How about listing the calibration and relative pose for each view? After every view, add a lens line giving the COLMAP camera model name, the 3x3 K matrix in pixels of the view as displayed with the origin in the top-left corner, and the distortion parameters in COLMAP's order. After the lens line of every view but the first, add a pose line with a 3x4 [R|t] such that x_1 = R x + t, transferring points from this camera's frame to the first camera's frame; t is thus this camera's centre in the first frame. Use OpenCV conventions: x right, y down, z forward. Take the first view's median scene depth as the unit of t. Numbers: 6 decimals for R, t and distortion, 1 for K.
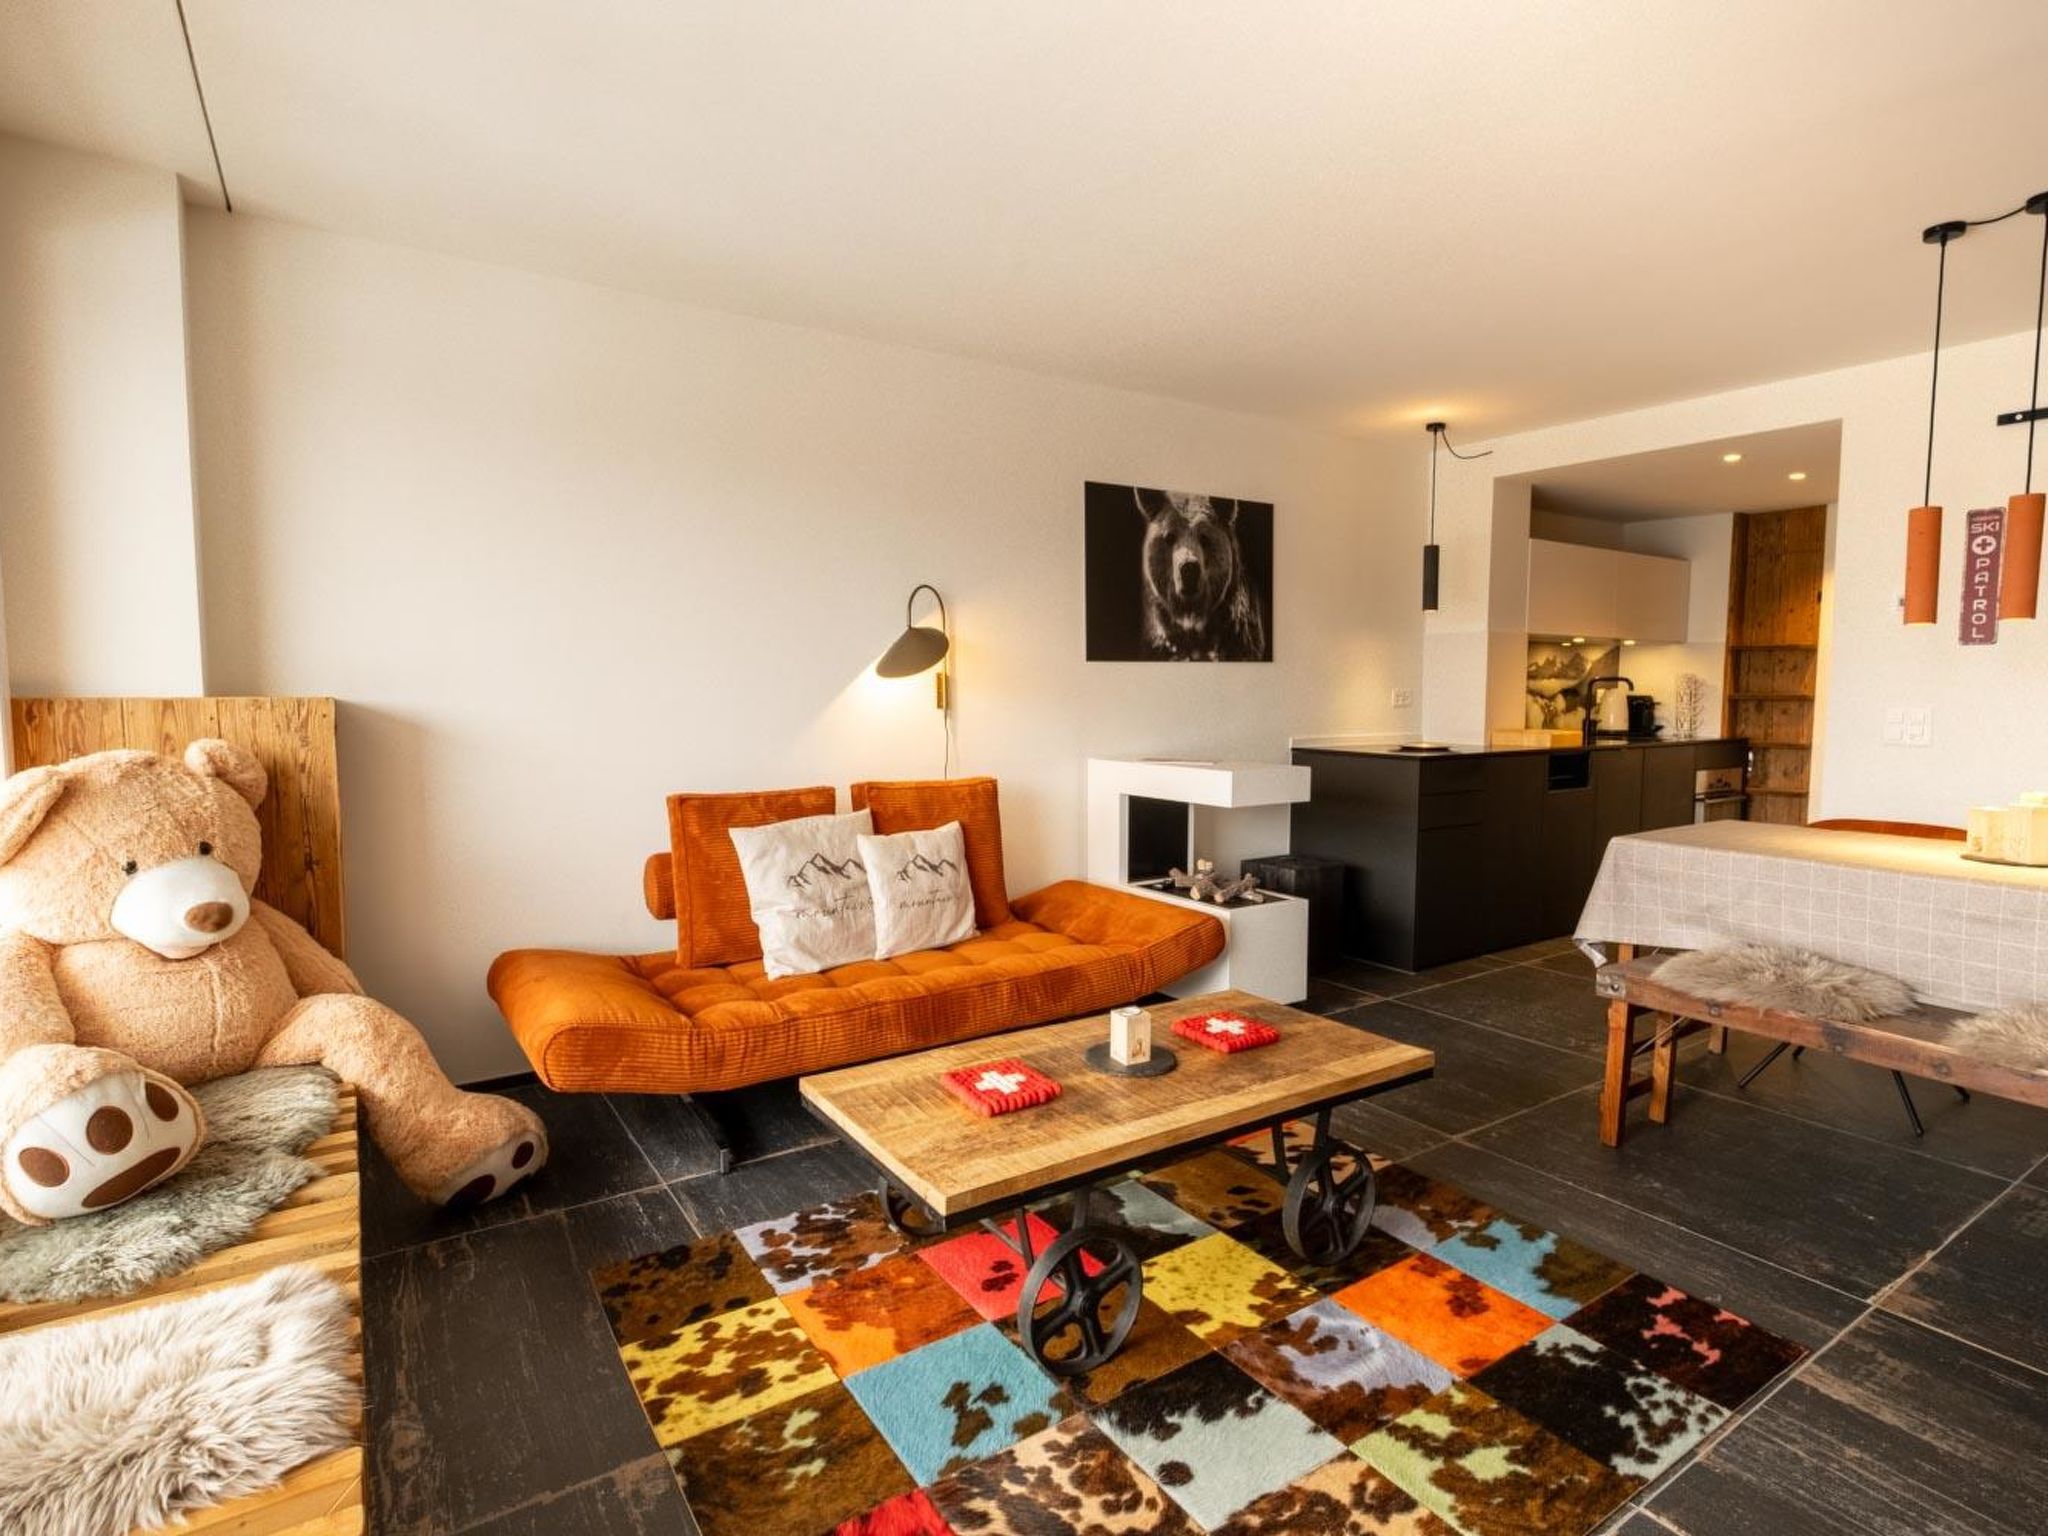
lens RADIAL K [[1098.9, 0, 1019.5], [0, 1098.9, 782.9], [0, 0, 1]] dist [-0.000226, -0.000222]
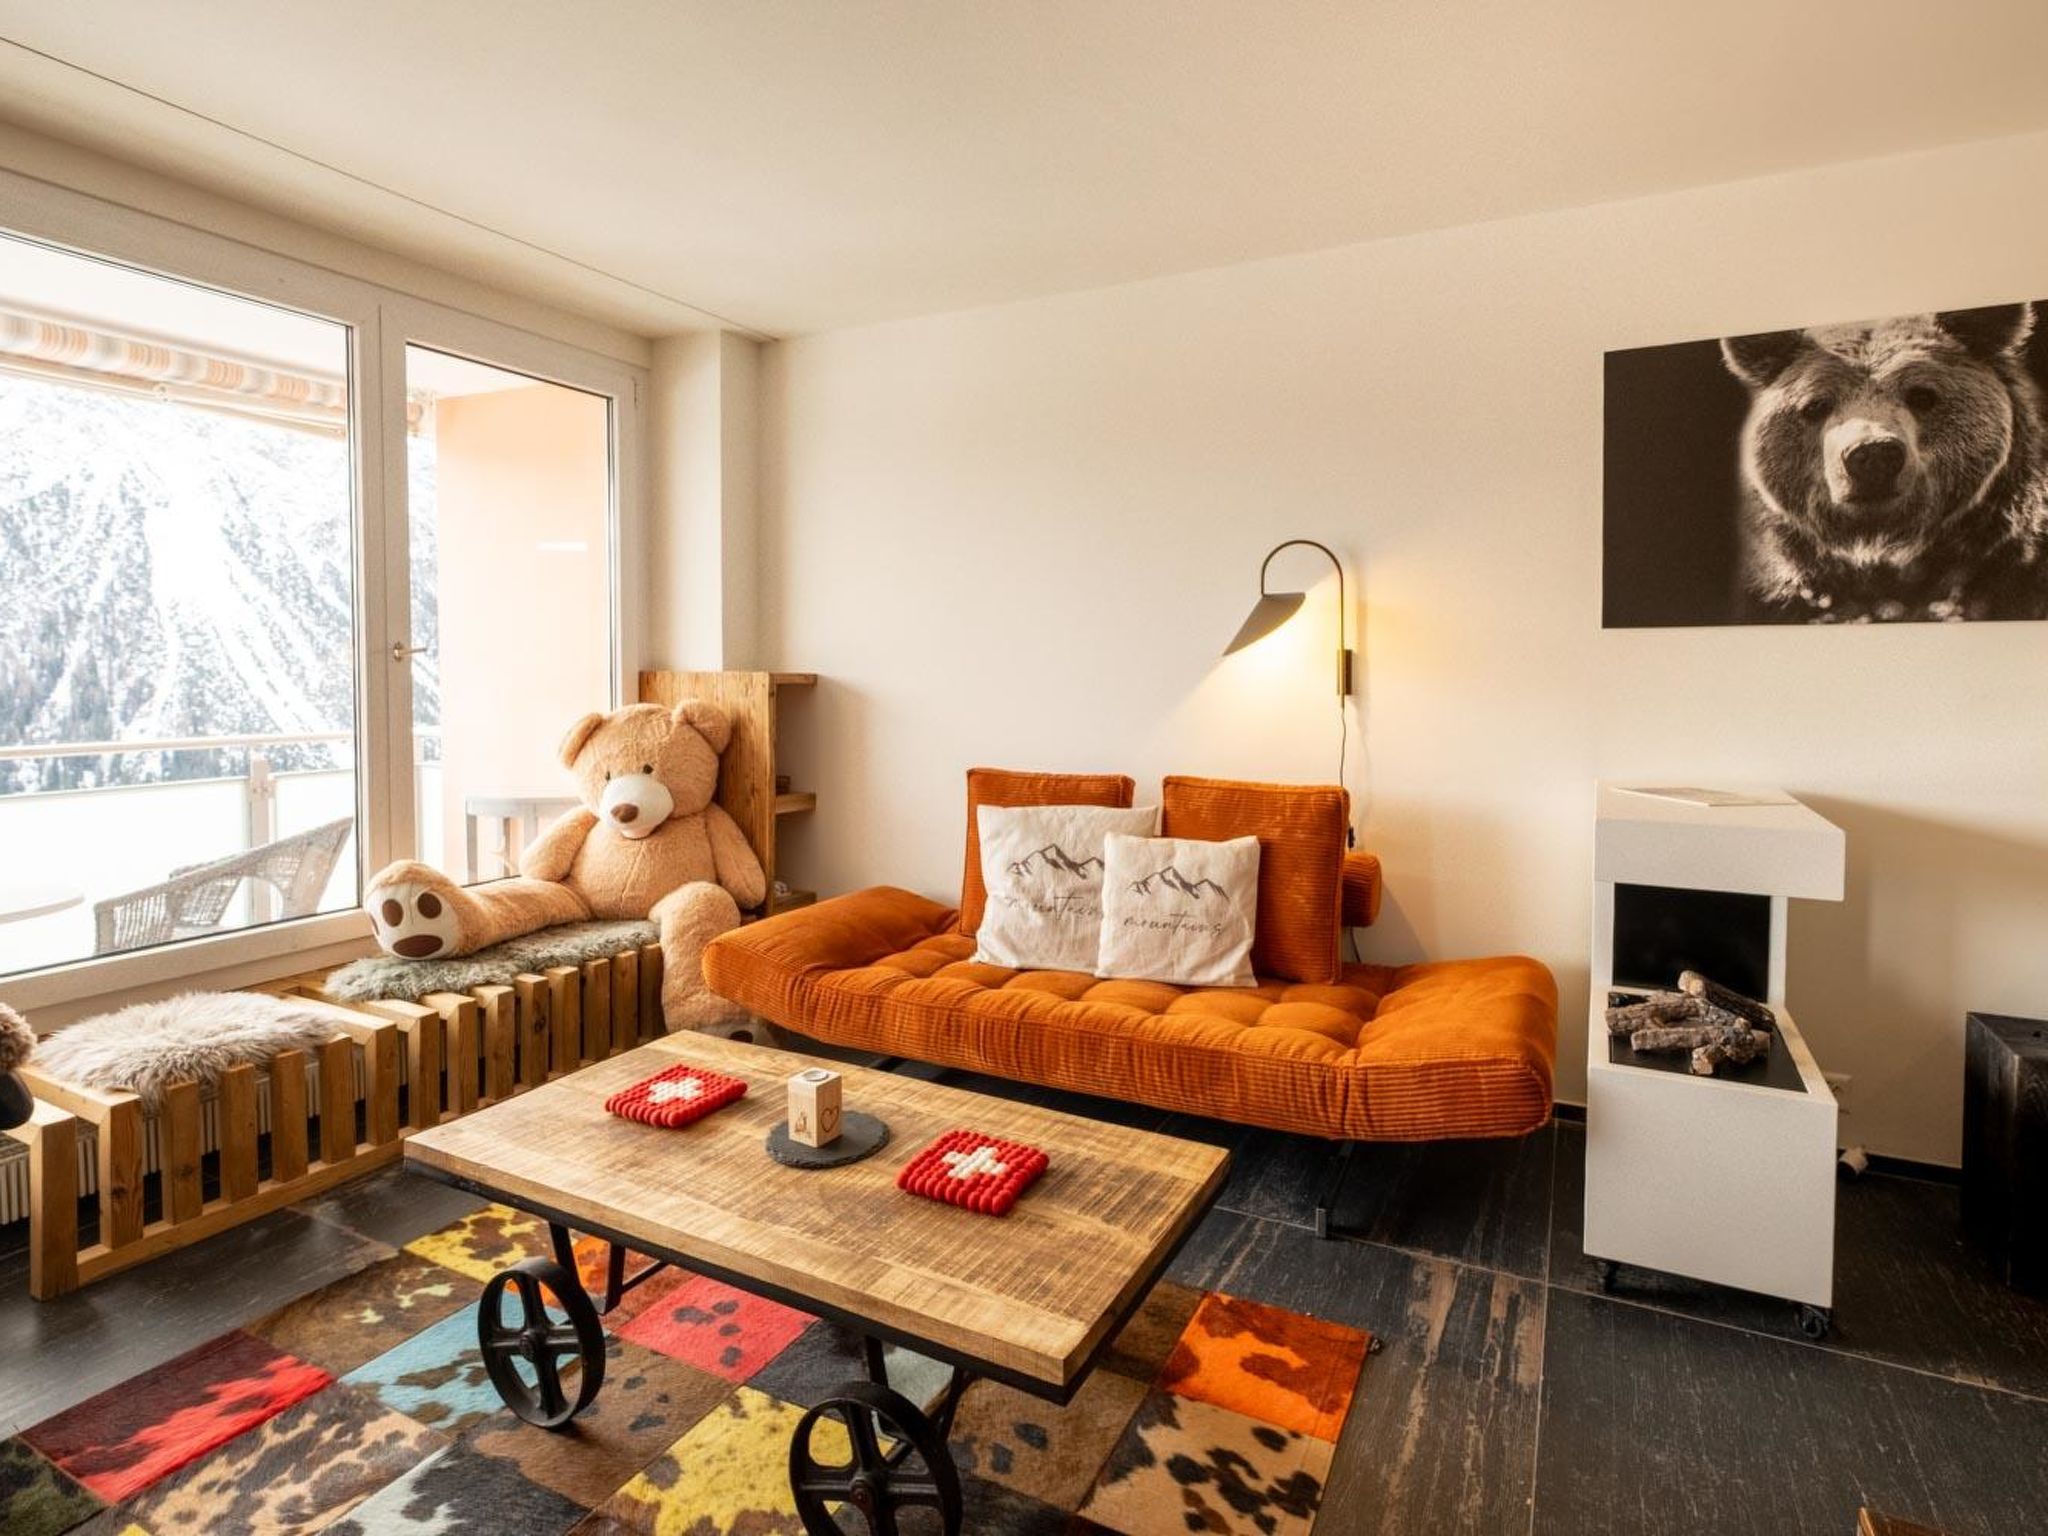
lens RADIAL K [[1098.9, 0, 1073.5], [0, 1098.9, 710.9], [0, 0, 1]] dist [-0.000226, -0.000222]
pose [[0.477379, 0.038386, -0.877859, 0.591976], [-0.080318, 0.996769, -0.000091, -0.046223], [0.875019, 0.070552, 0.478920, 0.520367]]
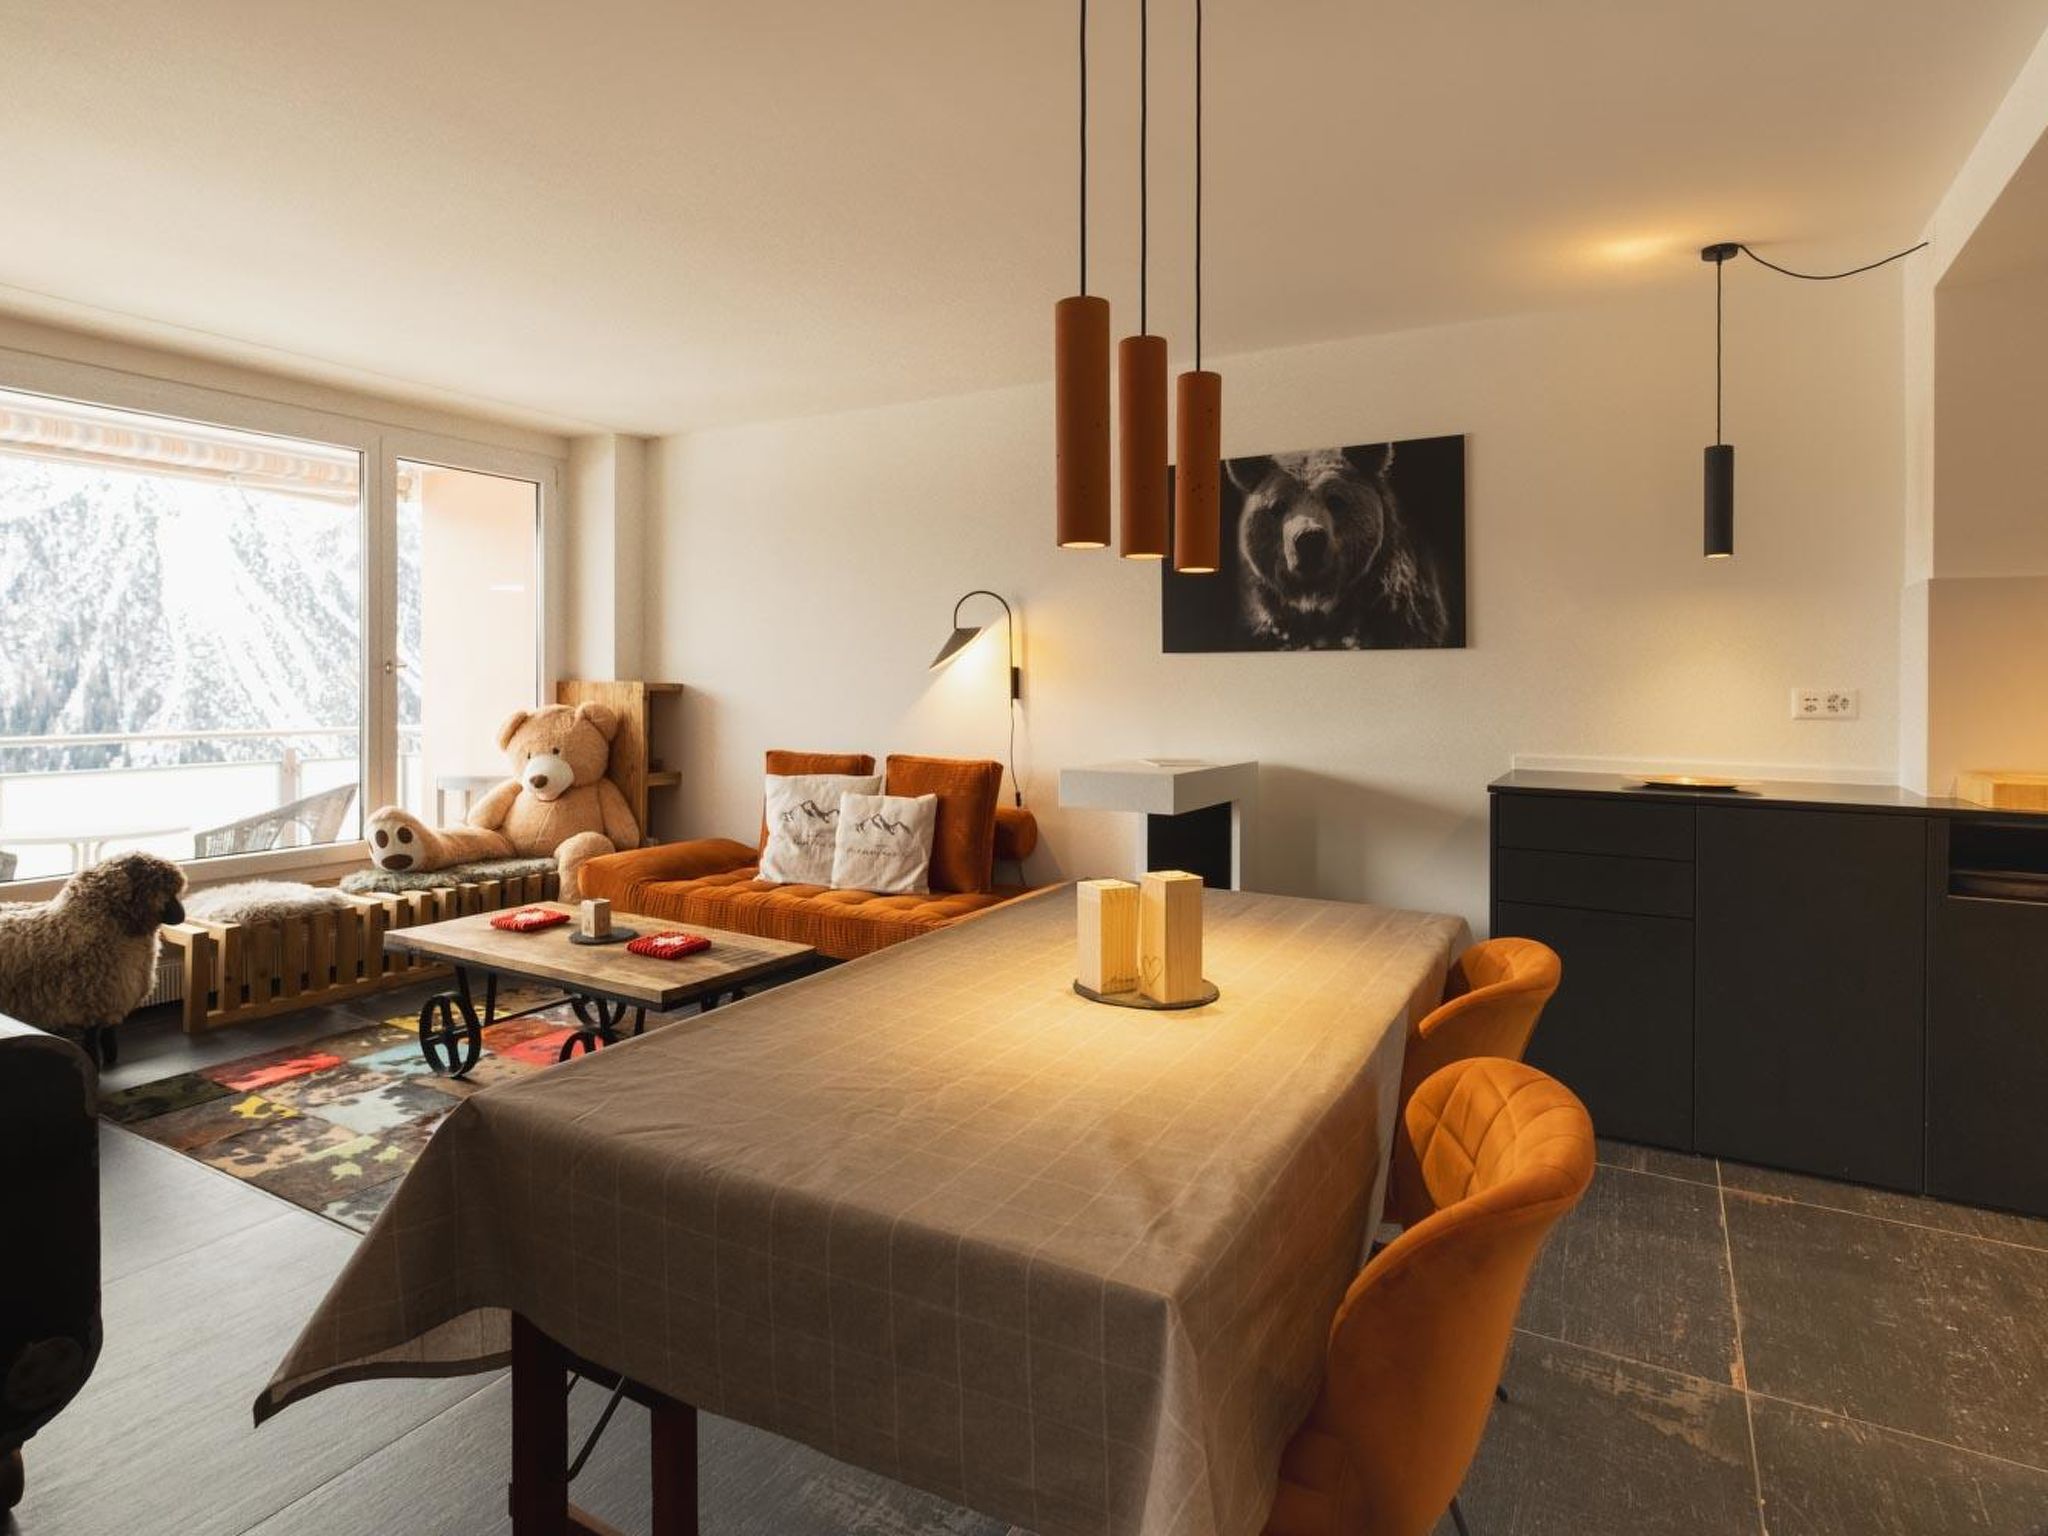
lens RADIAL K [[1239.9, 0, 985.4], [0, 1239.9, 697.1], [0, 0, 1]] dist [0.000557, 0.010298]
pose [[0.379689, 0.016900, -0.924960, 1.220677], [-0.086414, 0.996110, -0.017272, -0.051066], [0.921069, 0.086487, 0.379672, 0.562869]]
